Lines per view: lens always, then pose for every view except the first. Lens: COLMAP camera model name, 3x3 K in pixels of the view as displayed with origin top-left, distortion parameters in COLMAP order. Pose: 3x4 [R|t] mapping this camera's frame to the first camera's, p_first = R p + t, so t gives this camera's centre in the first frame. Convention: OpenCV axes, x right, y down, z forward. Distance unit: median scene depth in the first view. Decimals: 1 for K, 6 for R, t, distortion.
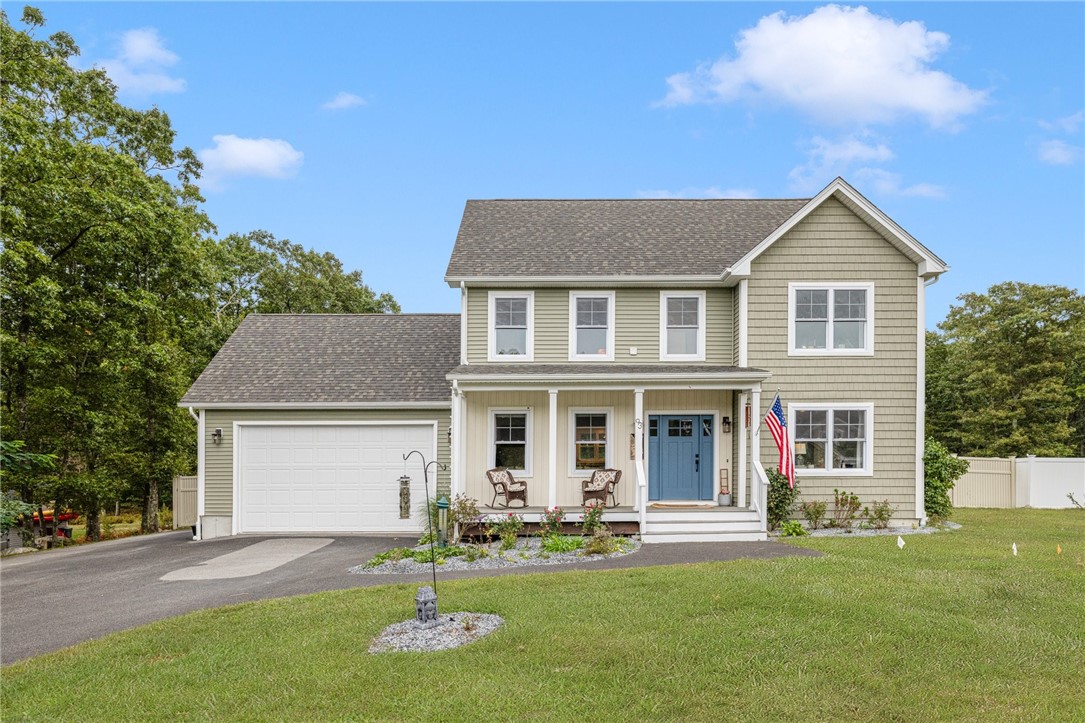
lens RADIAL K [[623.9, 0, 542.5], [0, 623.9, 361.5], [0, 0, 1]] dist [0.013050, 0.000658]
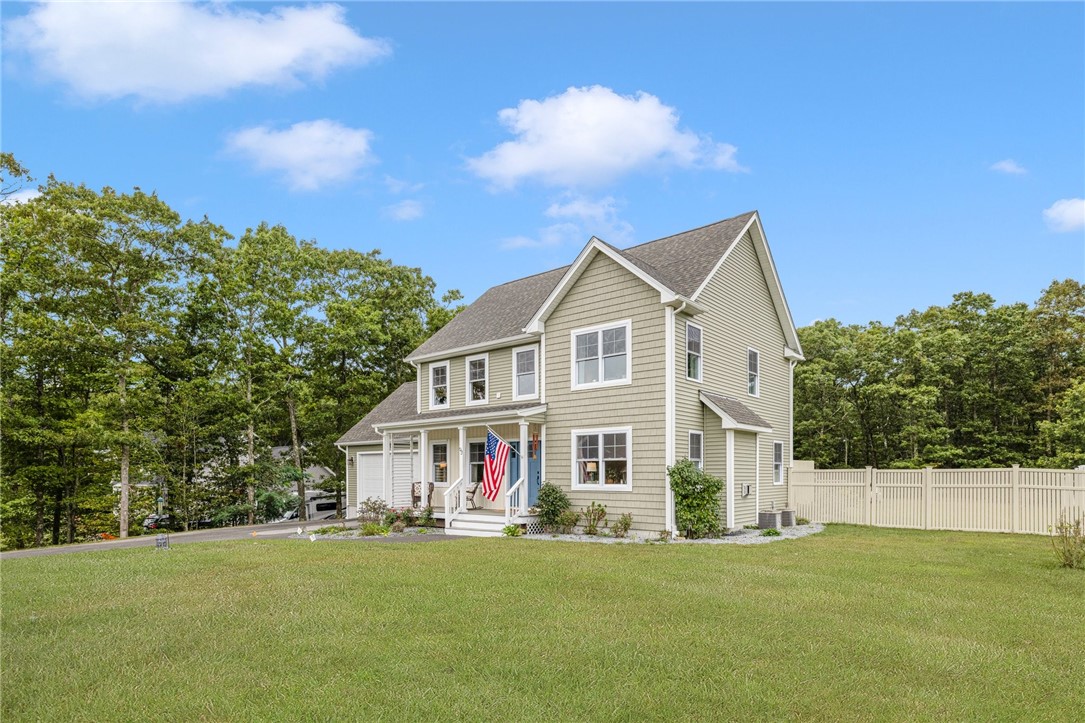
lens RADIAL K [[605.5, 0, 510.9], [0, 605.5, 346.4], [0, 0, 1]] dist [0.001426, 0.000015]
pose [[0.725798, -0.137843, -0.673956, 1.102592], [0.106024, 0.990427, -0.088391, -0.003029], [0.679688, -0.007301, 0.733465, 0.048085]]
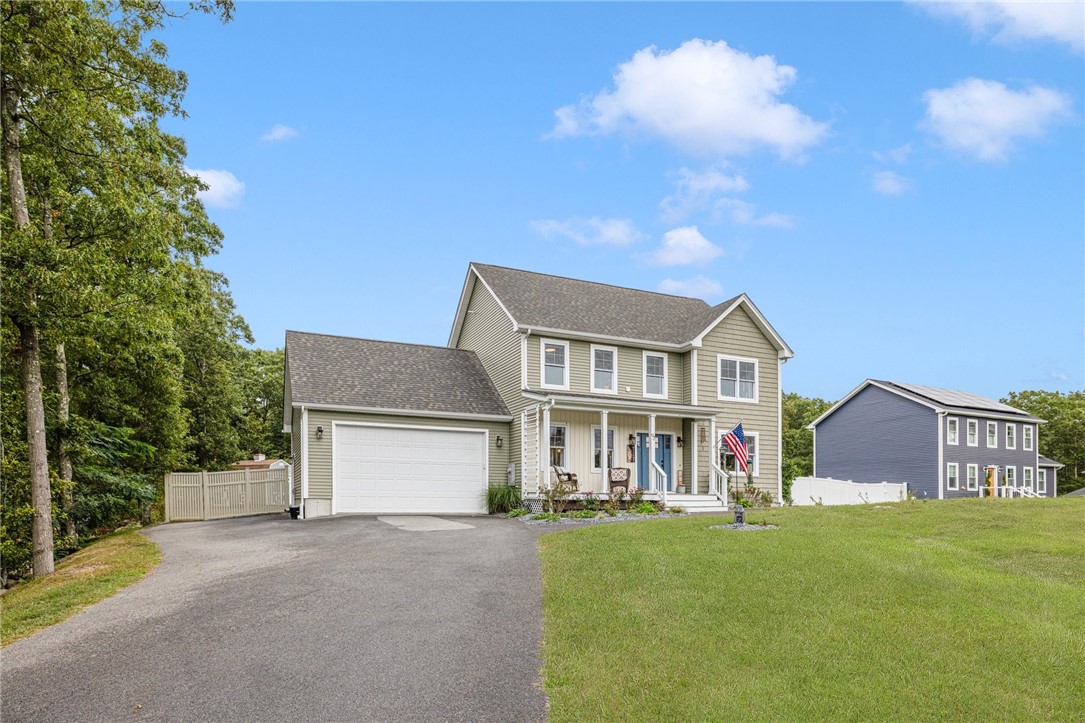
lens RADIAL K [[605.5, 0, 510.9], [0, 605.5, 346.4], [0, 0, 1]] dist [0.001426, 0.000015]
pose [[0.924180, 0.104697, 0.367329, -0.667657], [-0.077779, 0.993134, -0.087377, 0.030771], [-0.373955, 0.052182, 0.925978, -0.240155]]
